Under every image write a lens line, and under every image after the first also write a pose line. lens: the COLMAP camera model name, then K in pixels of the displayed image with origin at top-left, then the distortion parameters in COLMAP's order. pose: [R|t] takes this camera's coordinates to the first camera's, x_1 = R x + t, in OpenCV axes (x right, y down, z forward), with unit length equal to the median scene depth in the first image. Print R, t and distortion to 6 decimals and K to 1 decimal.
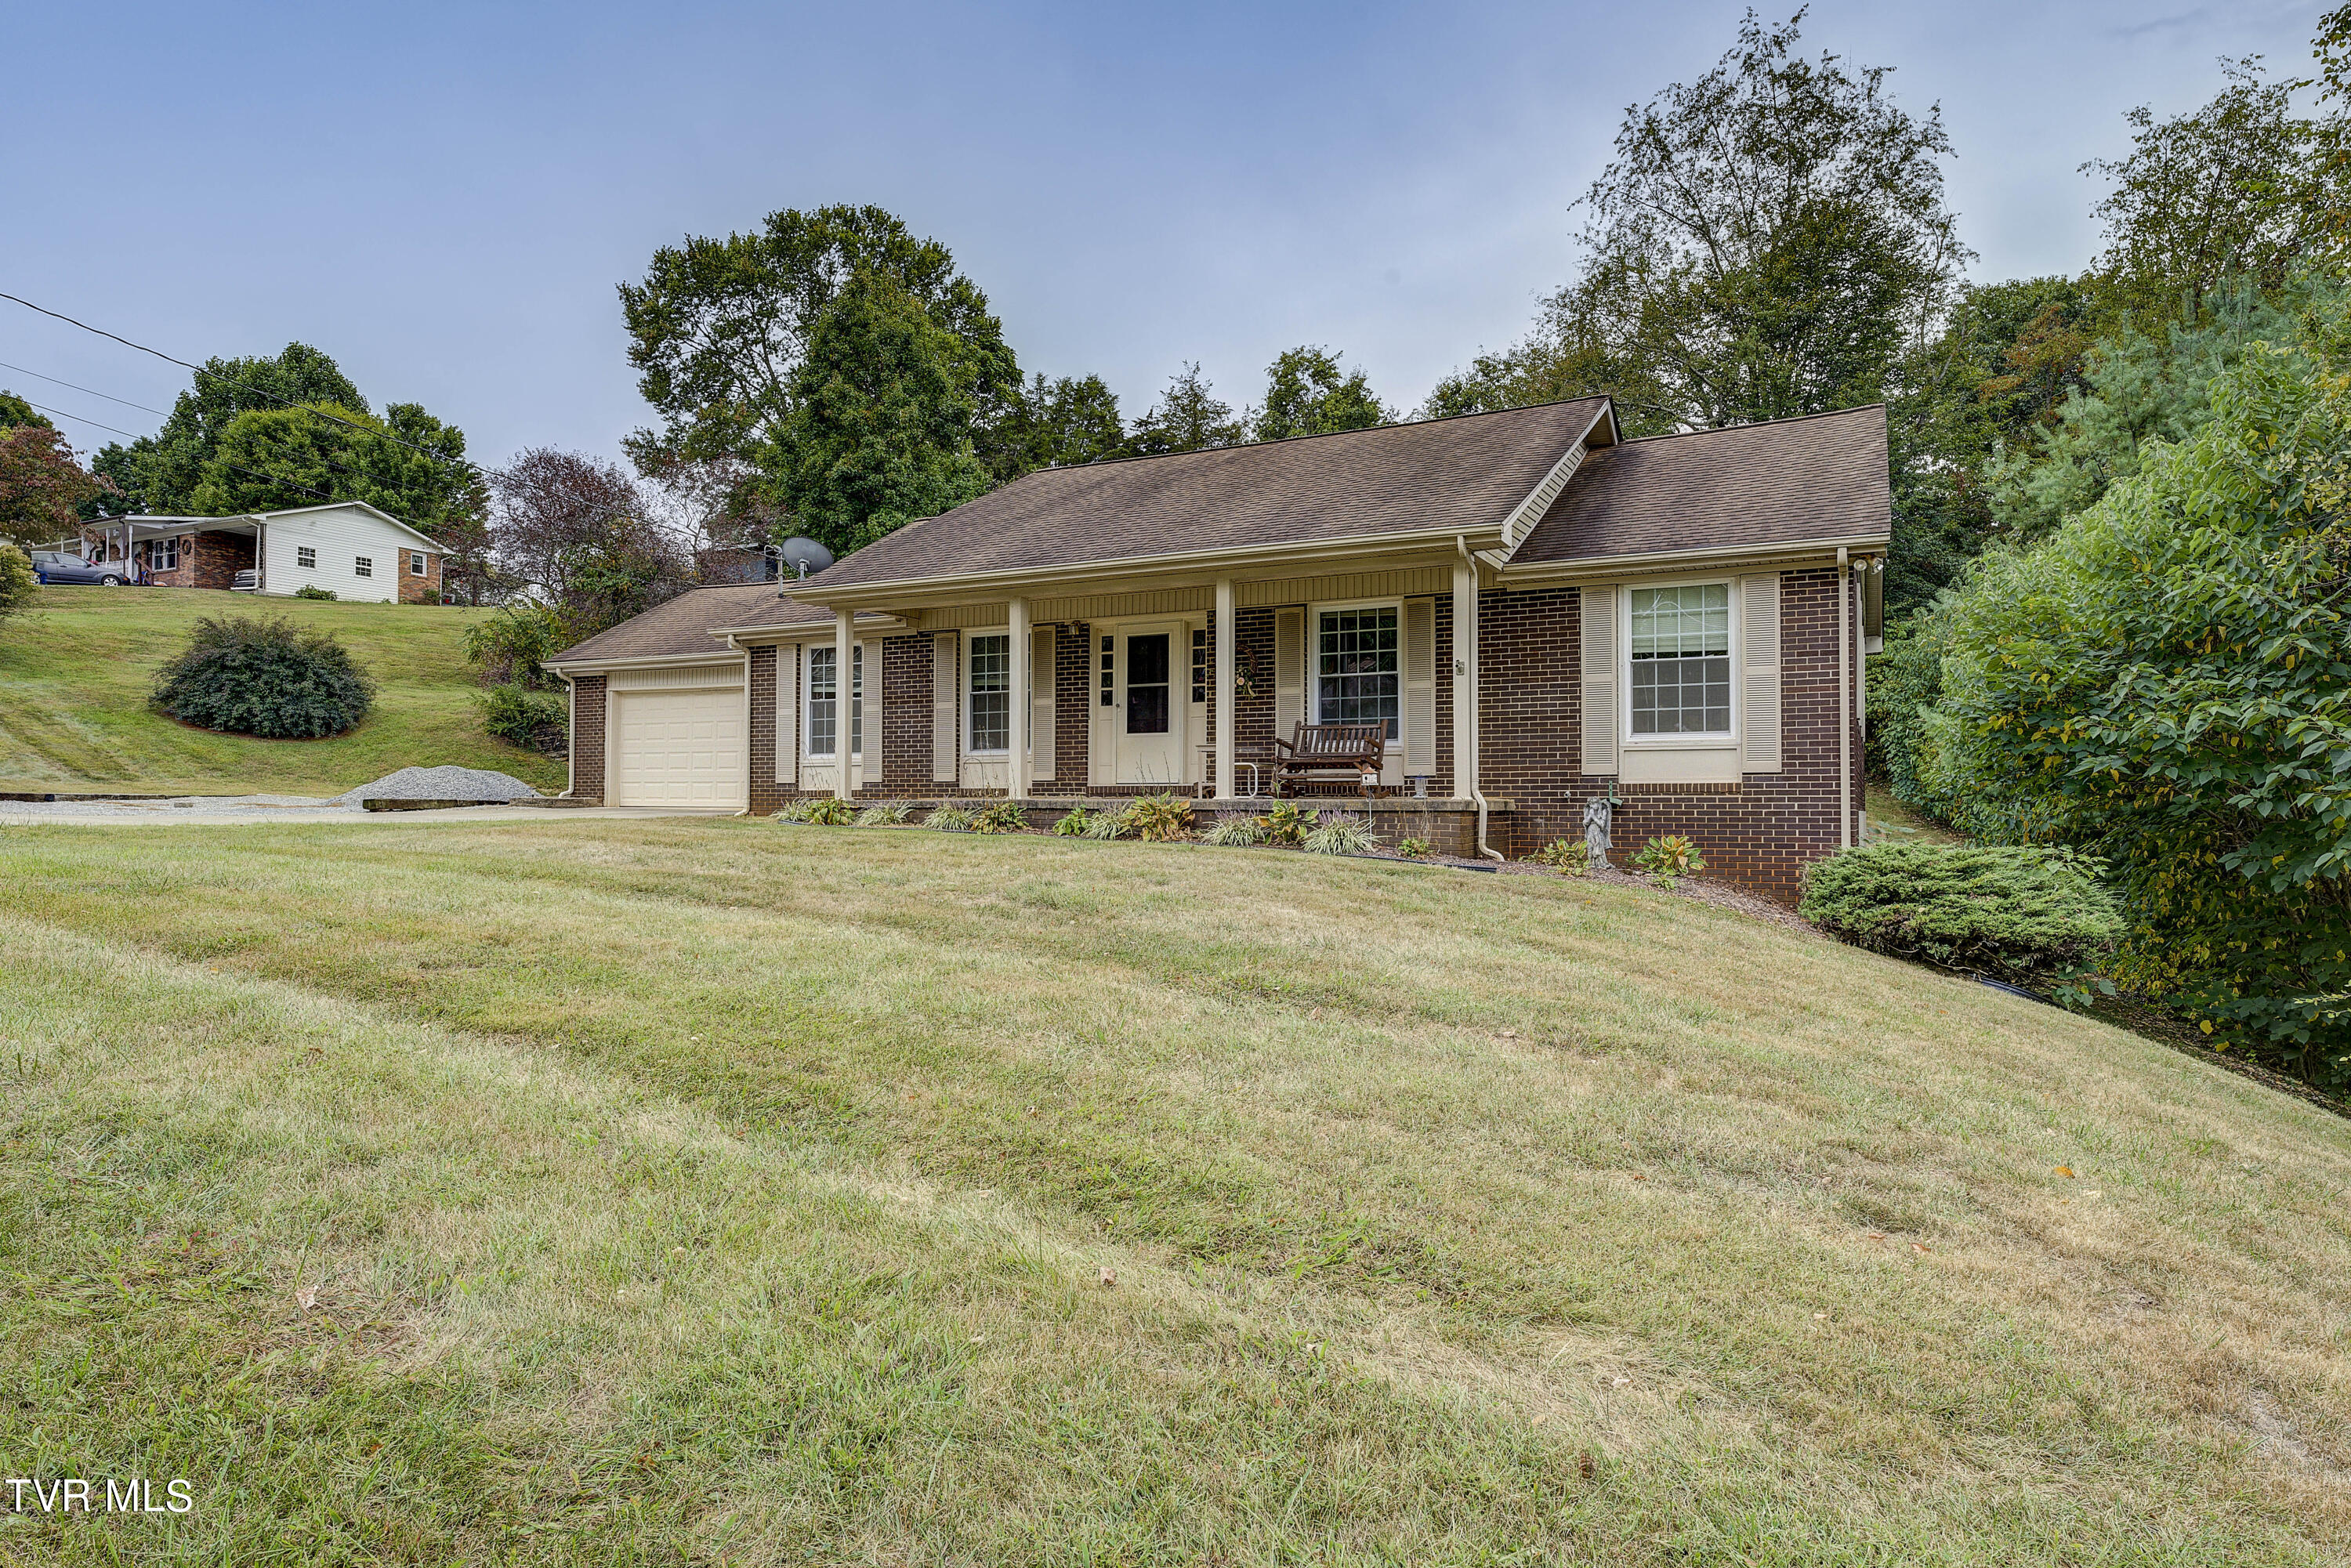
lens RADIAL K [[1354.1, 0, 1139.4], [0, 1354.1, 798.7], [0, 0, 1]] dist [0.005485, -0.003573]
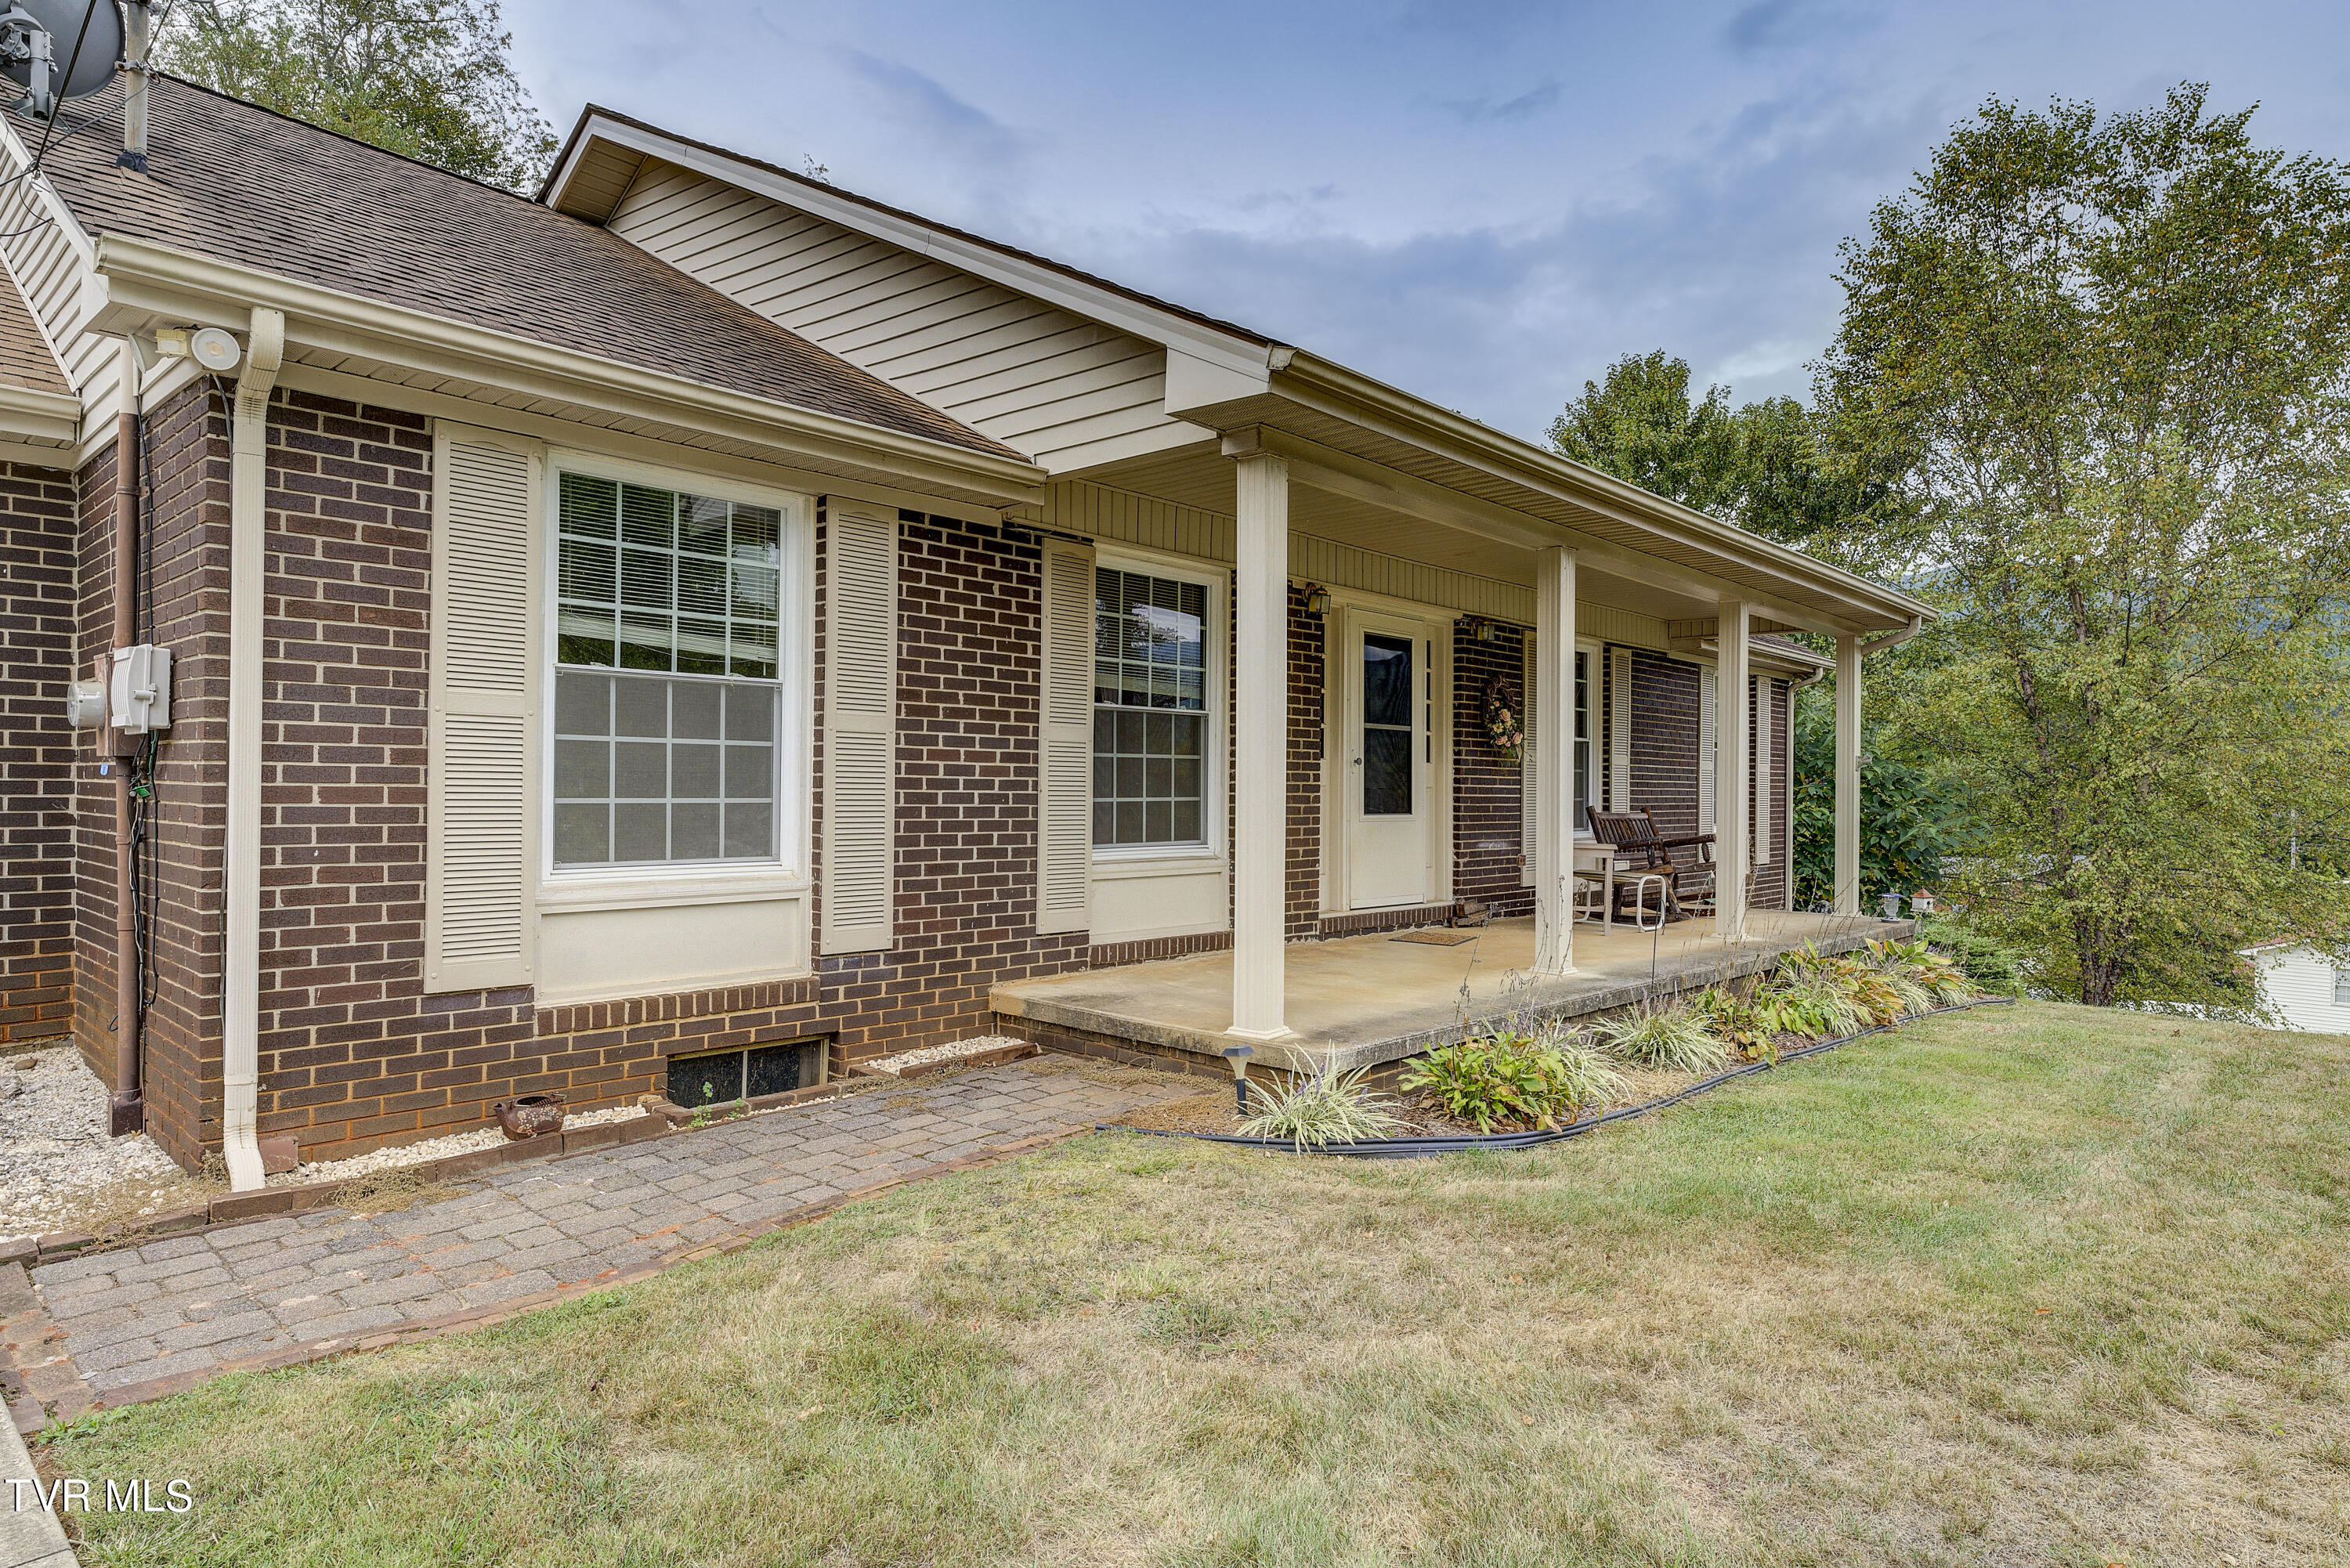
lens RADIAL K [[1353.5, 0, 1179.6], [0, 1353.5, 787.9], [0, 0, 1]] dist [0.005485, -0.003573]
pose [[0.240891, -0.001899, 0.970550, -0.219338], [-0.019412, 0.999789, 0.006774, -0.024495], [-0.970358, -0.020473, 0.240803, 0.380091]]
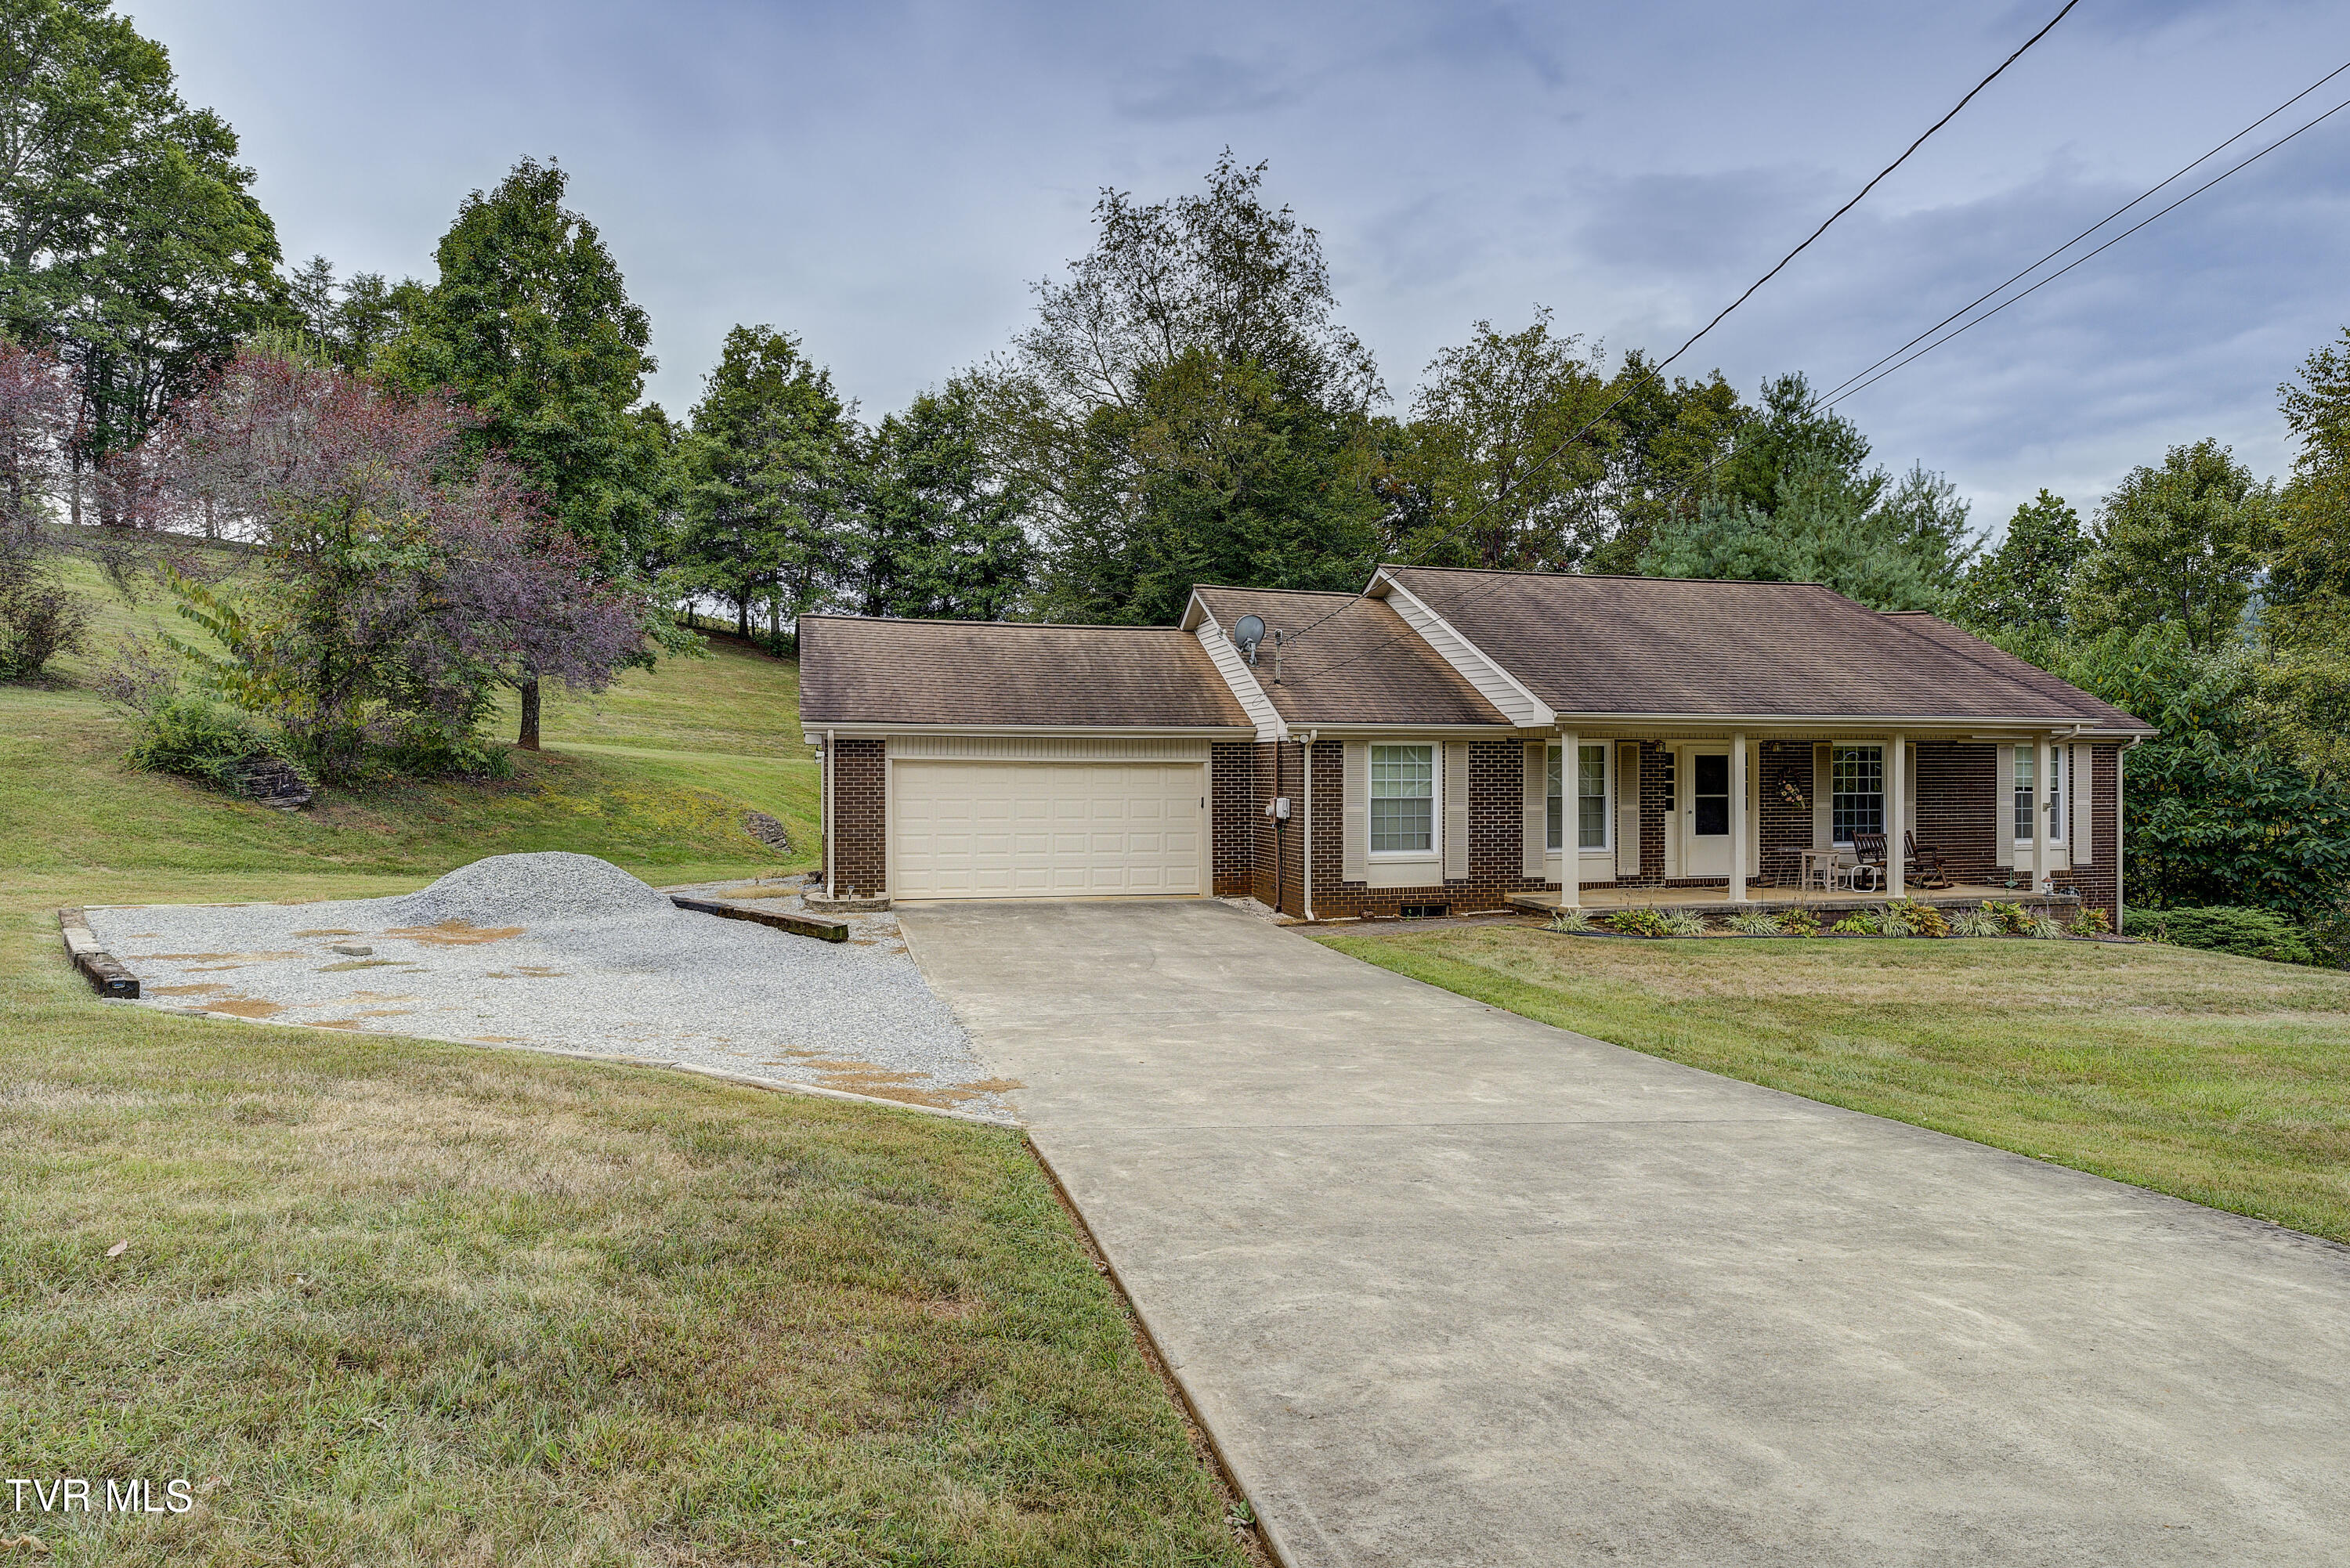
lens RADIAL K [[1353.5, 0, 1143.9], [0, 1353.5, 795.4], [0, 0, 1]] dist [0.005485, -0.003573]
pose [[0.738099, -0.017684, 0.674460, -0.483670], [-0.000994, 0.999627, 0.027298, -0.047026], [-0.674691, -0.020819, 0.737806, 0.175478]]
